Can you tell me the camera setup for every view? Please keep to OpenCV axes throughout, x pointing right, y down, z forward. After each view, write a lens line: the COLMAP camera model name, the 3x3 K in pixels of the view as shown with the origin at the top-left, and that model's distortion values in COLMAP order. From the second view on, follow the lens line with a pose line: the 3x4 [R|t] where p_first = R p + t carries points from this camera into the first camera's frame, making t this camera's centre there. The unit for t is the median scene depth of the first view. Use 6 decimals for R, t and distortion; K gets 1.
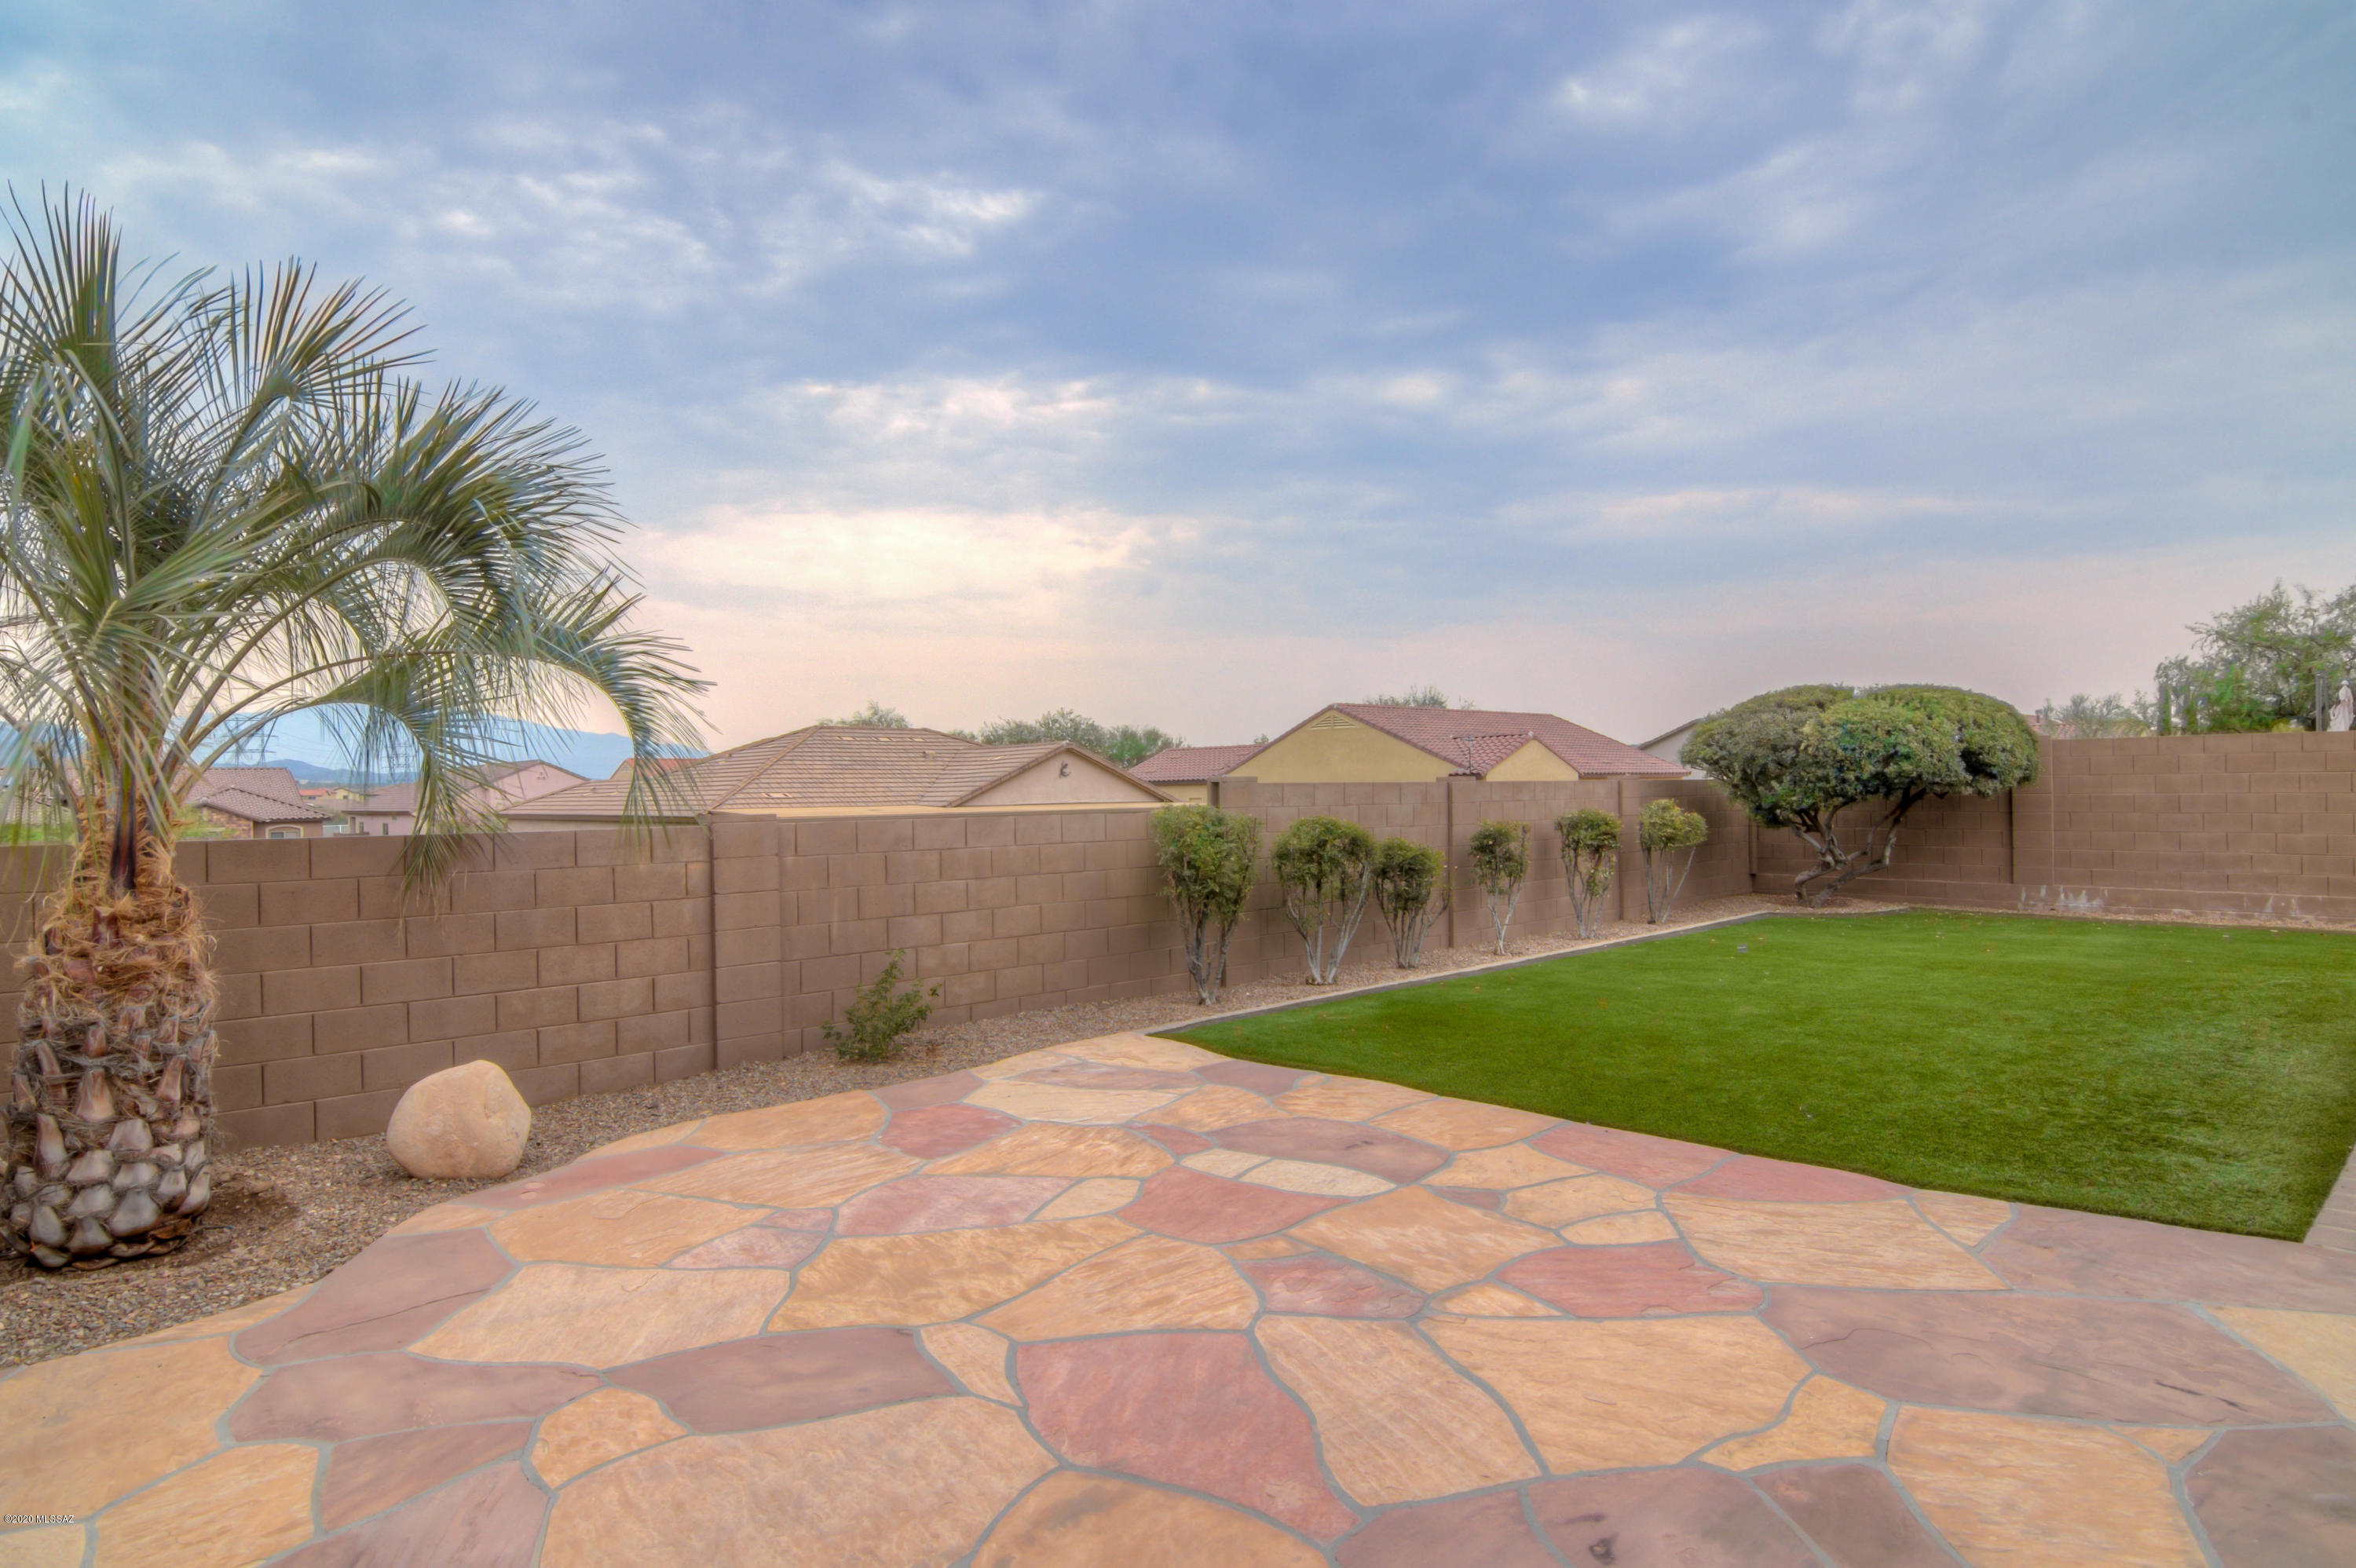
lens RADIAL K [[1288.8, 0, 1166.5], [0, 1288.8, 789.4], [0, 0, 1]] dist [-0.005732, -0.014024]
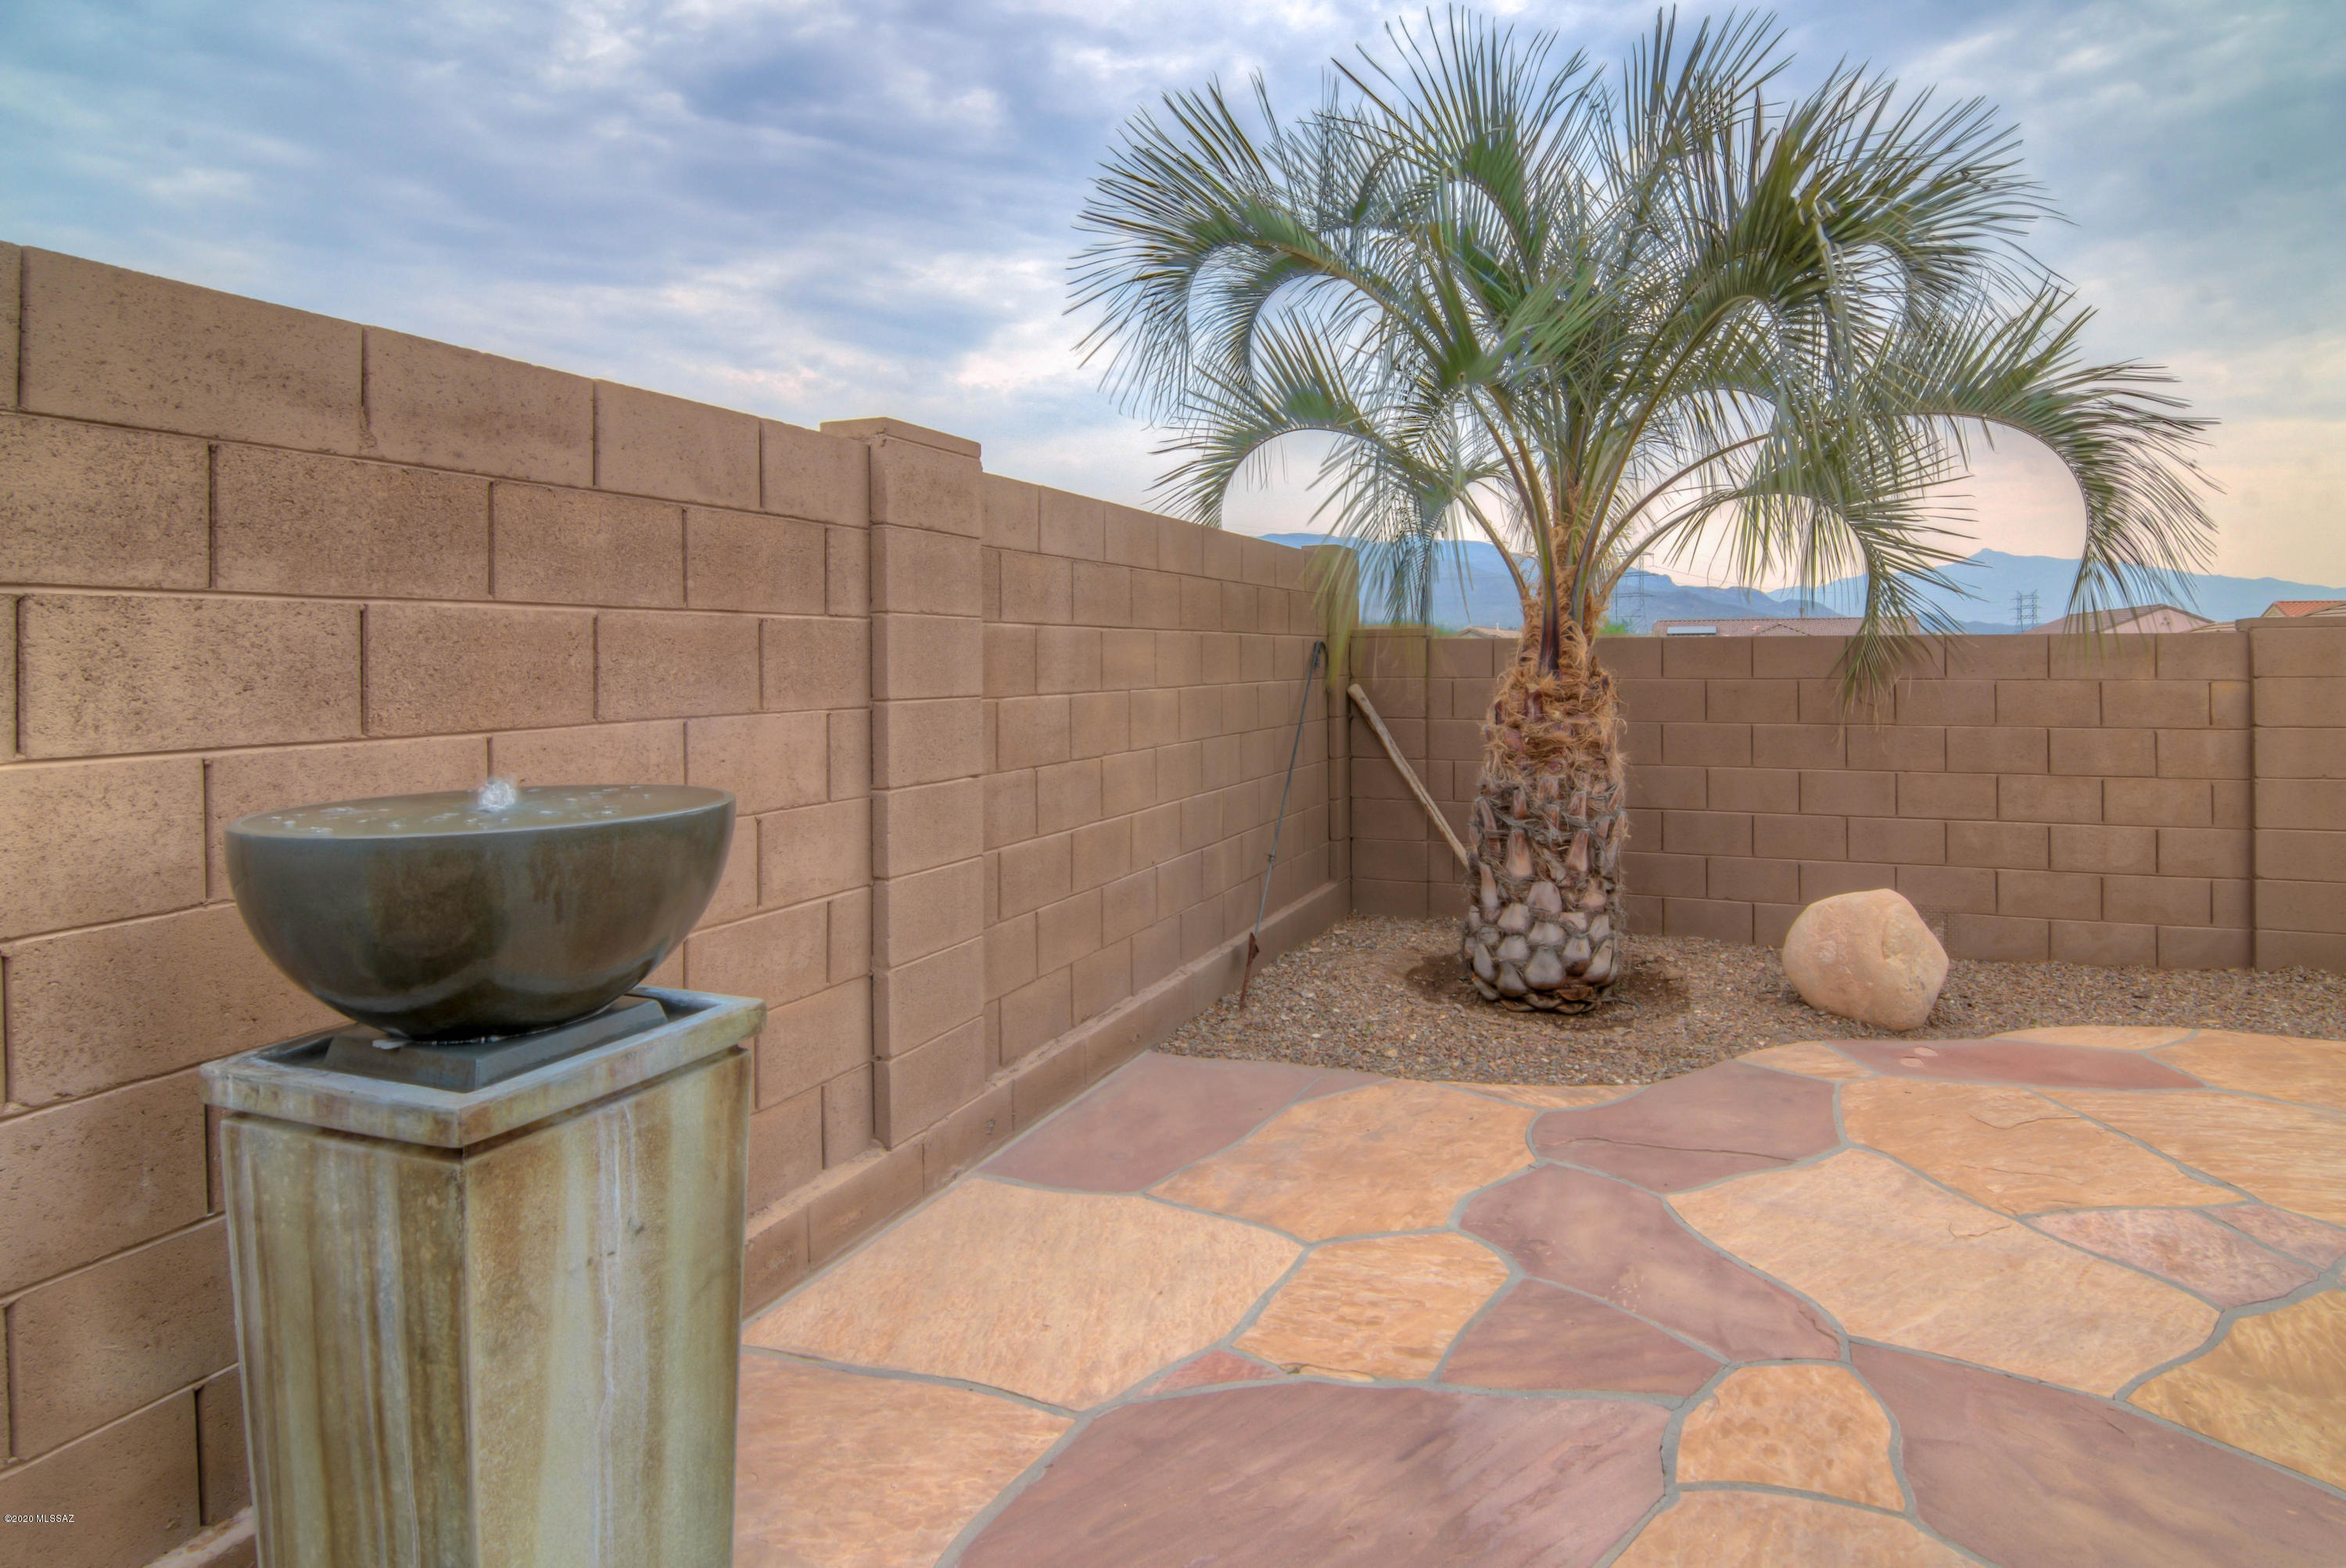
lens RADIAL K [[1233.4, 0, 1275.9], [0, 1233.4, 648.8], [0, 0, 1]] dist [-0.003347, -0.010295]
pose [[0.464768, 0.007457, -0.885401, 0.003705], [-0.001538, 0.999970, 0.007615, 0.038003], [0.885431, -0.002177, 0.464765, 0.218267]]
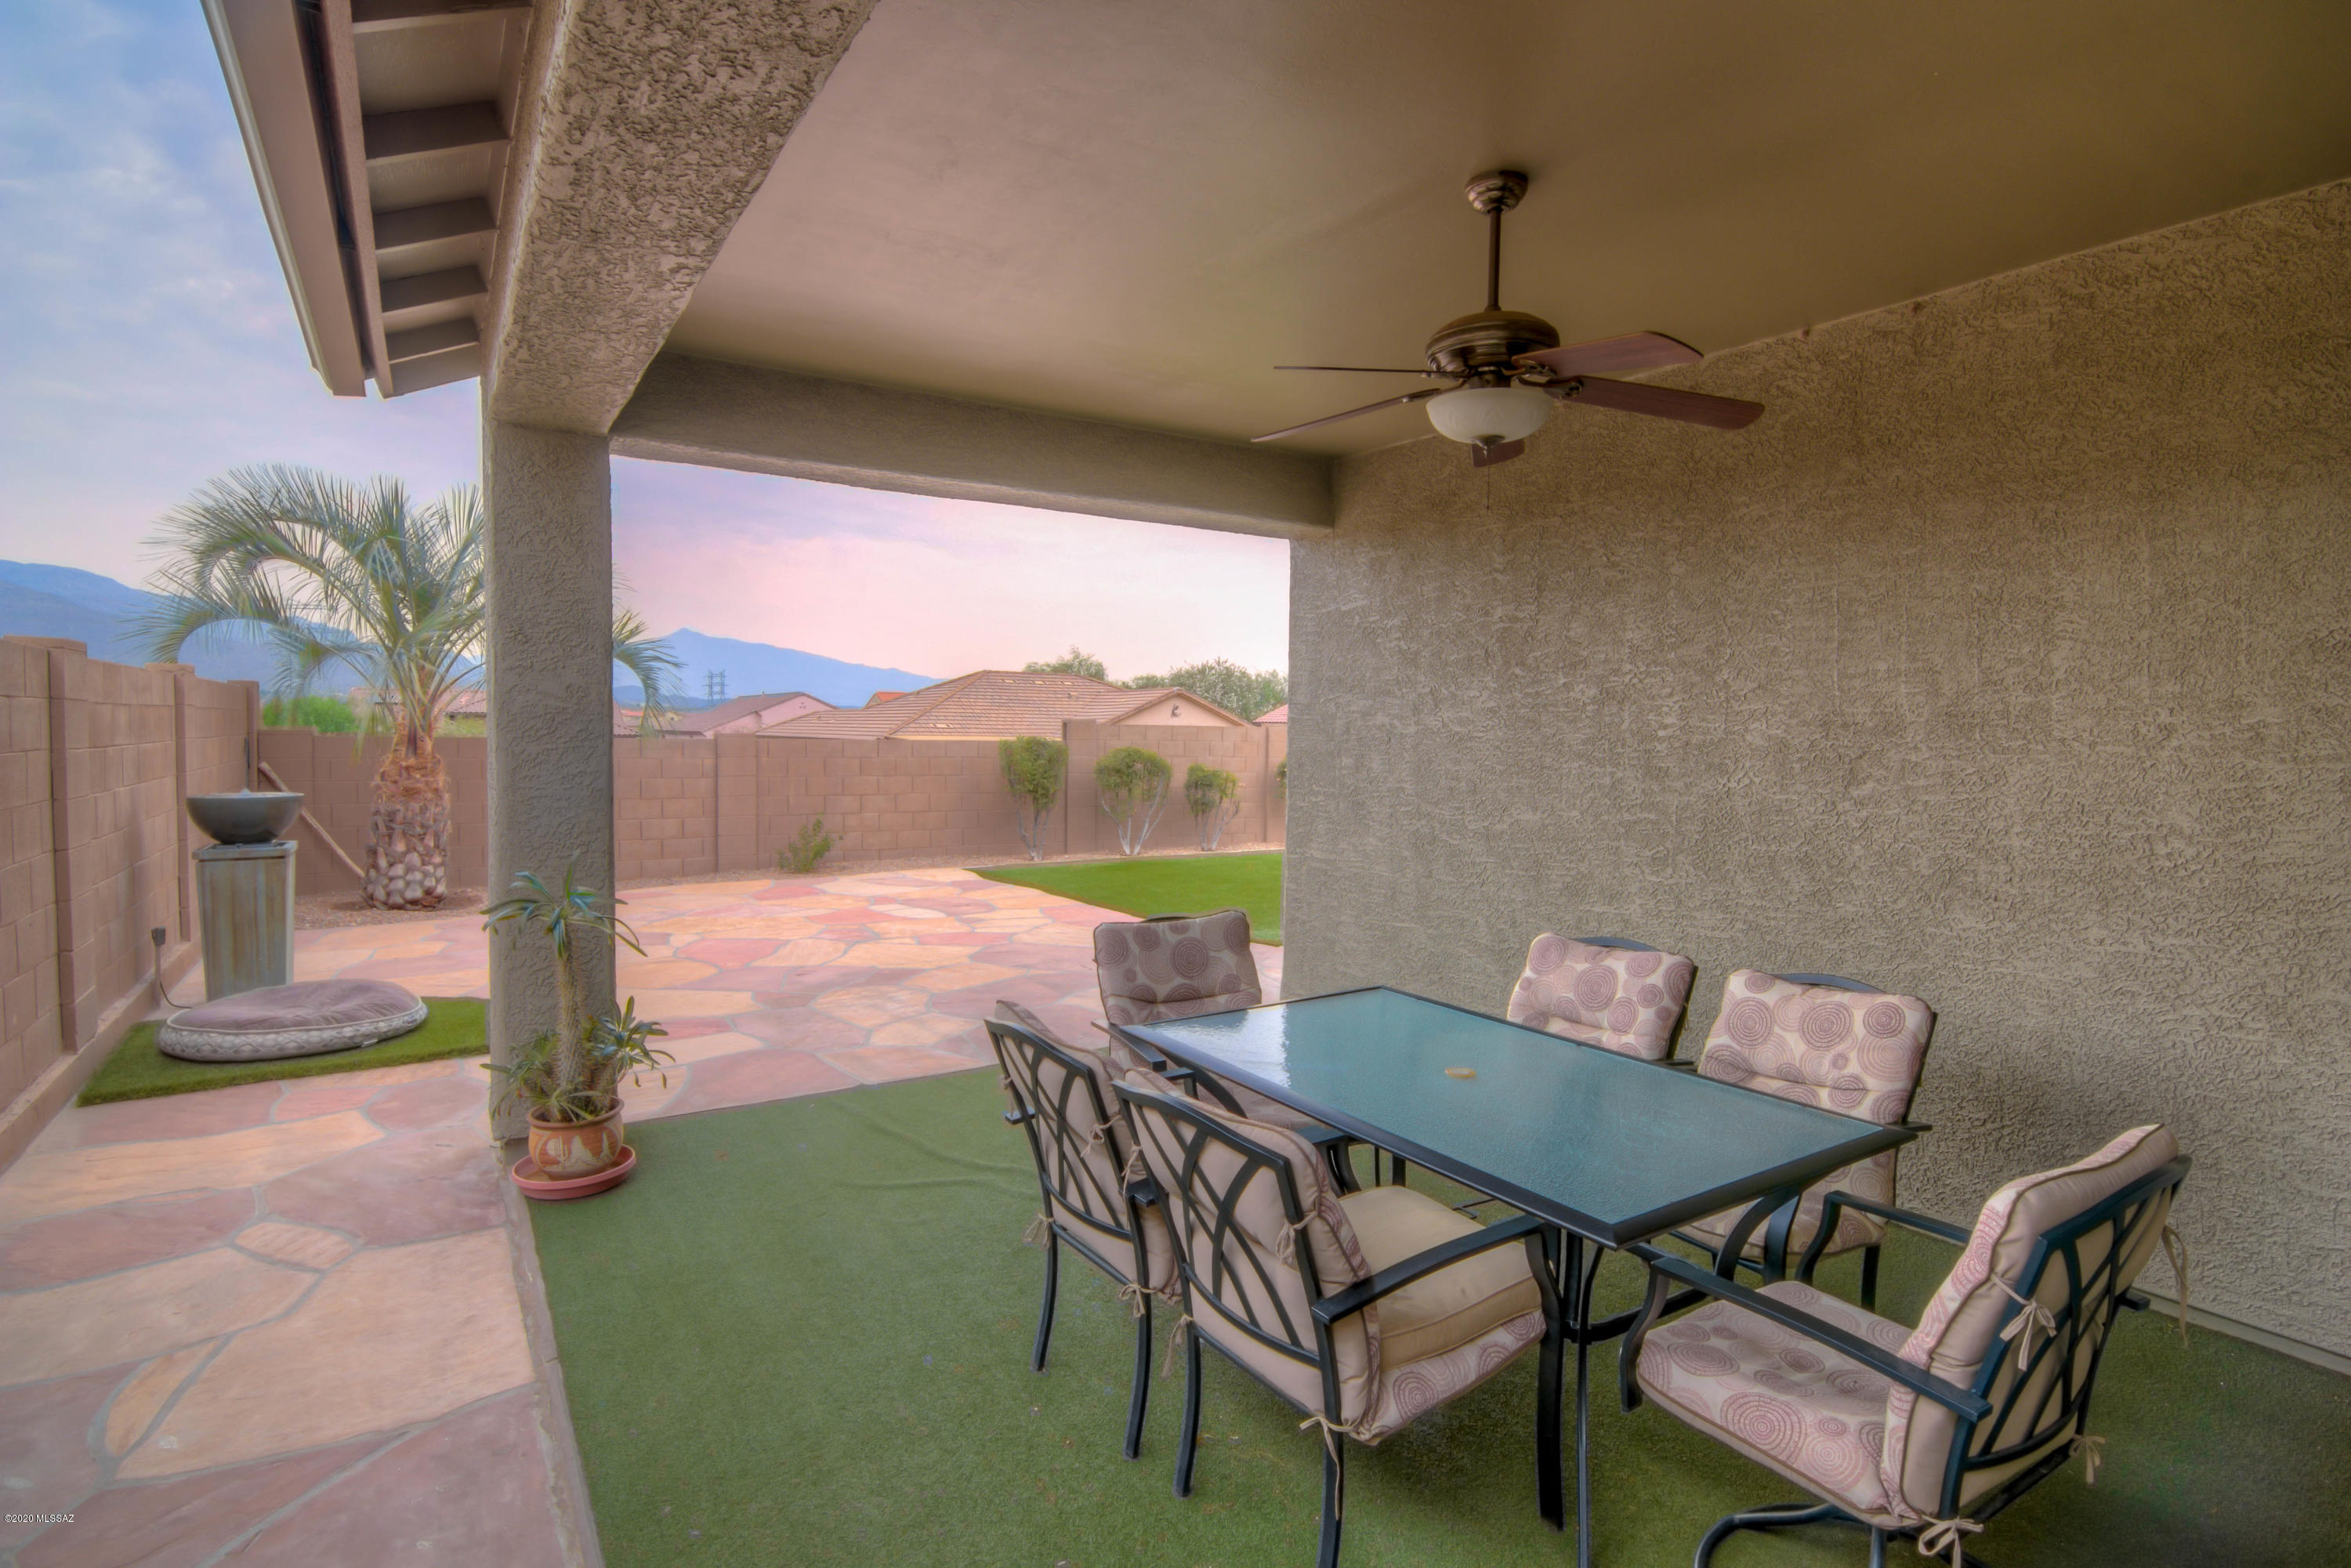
lens RADIAL K [[1193.3, 0, 1150.6], [0, 1193.3, 783.5], [0, 0, 1]] dist [-0.010173, -0.008979]
pose [[0.981306, 0.036137, -0.189030, 0.651787], [-0.027309, 0.998420, 0.049101, -0.009174], [0.190506, -0.043021, 0.980743, -0.617785]]
